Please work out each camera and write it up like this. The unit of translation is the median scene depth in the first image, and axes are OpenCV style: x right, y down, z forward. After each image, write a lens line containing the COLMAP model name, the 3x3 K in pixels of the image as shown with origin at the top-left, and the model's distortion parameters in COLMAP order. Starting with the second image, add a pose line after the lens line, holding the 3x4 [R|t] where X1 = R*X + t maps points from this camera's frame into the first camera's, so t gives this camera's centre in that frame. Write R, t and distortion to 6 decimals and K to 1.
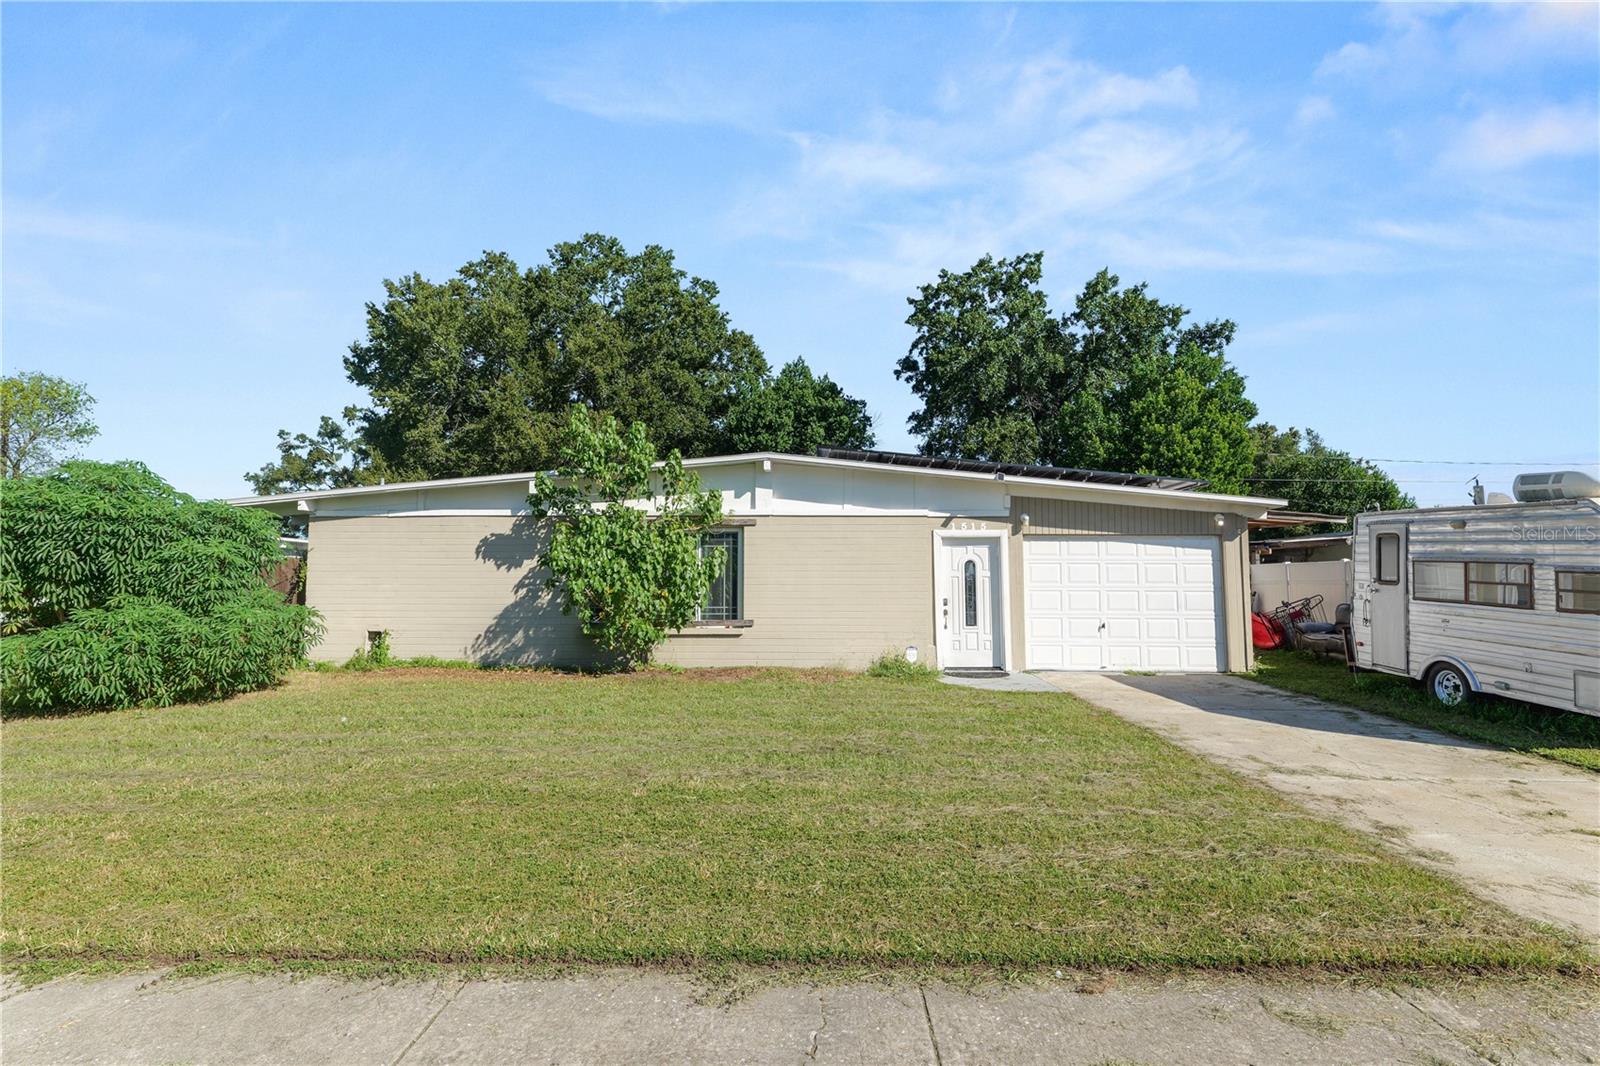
lens RADIAL K [[824.6, 0, 805.8], [0, 824.6, 526.0], [0, 0, 1]] dist [0.005995, -0.000803]
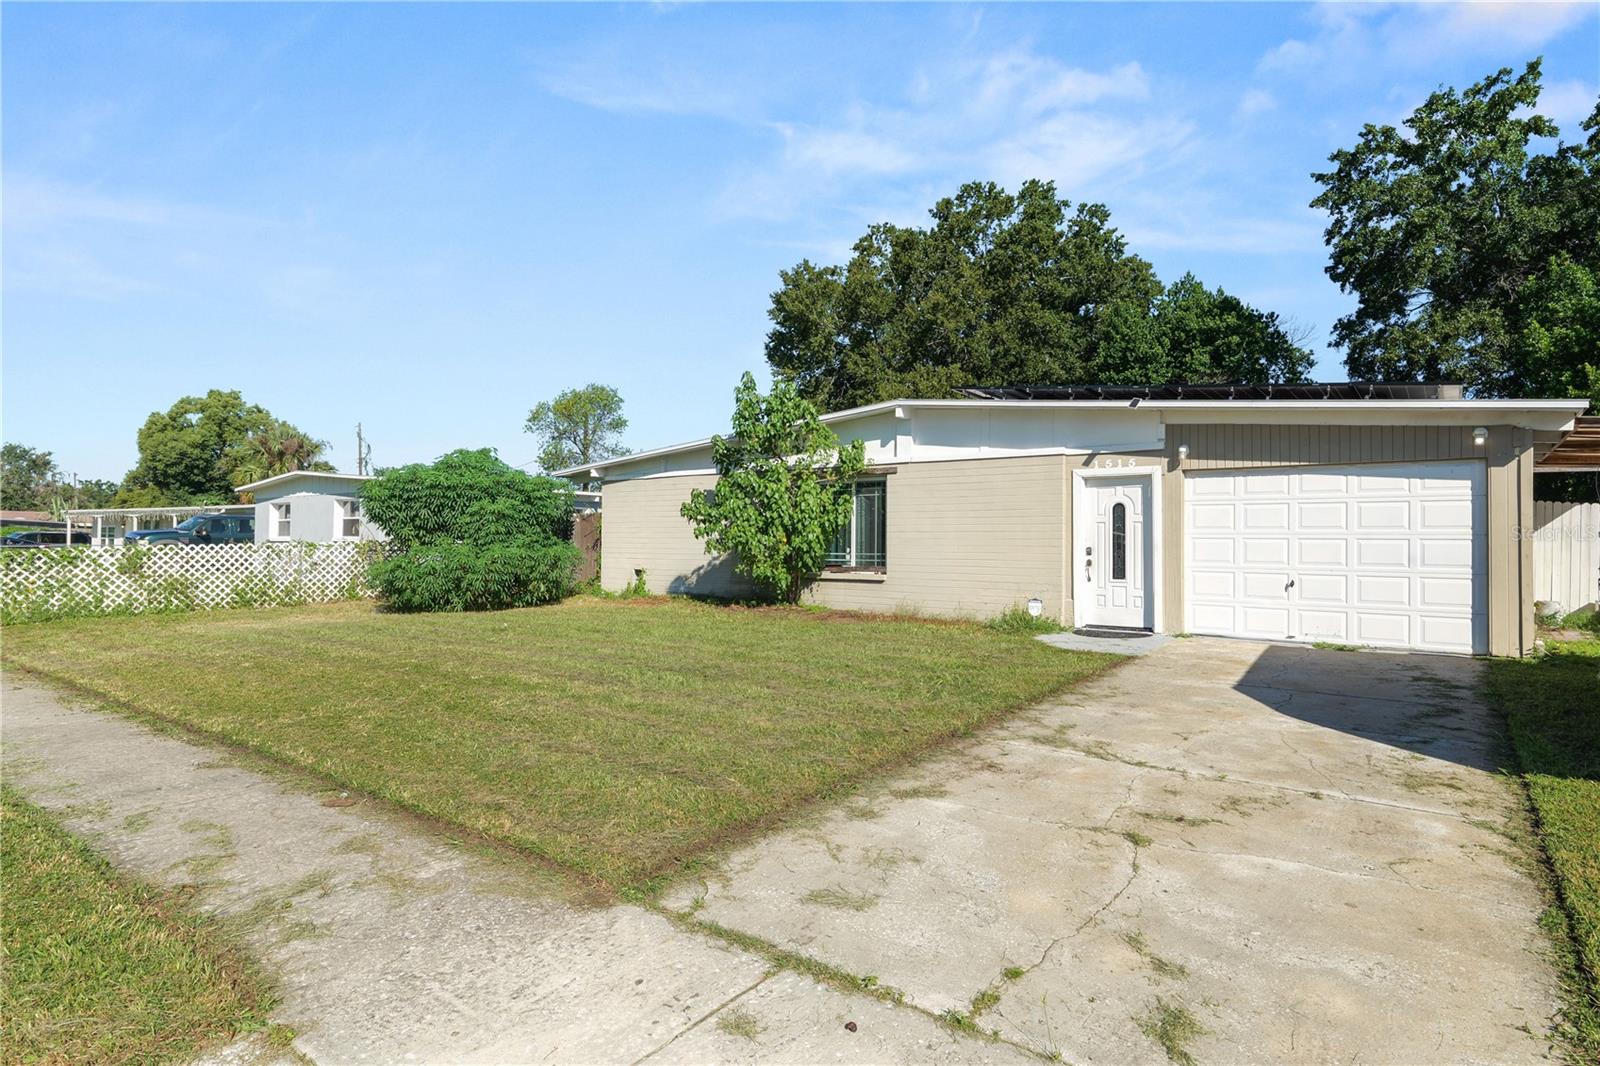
lens RADIAL K [[855.3, 0, 801.9], [0, 855.3, 528.5], [0, 0, 1]] dist [0.002294, 0.001306]
pose [[0.812011, -0.005370, -0.583618, 0.453295], [0.036862, 0.998433, 0.042100, 0.018442], [0.582478, -0.055699, 0.810936, 0.083073]]
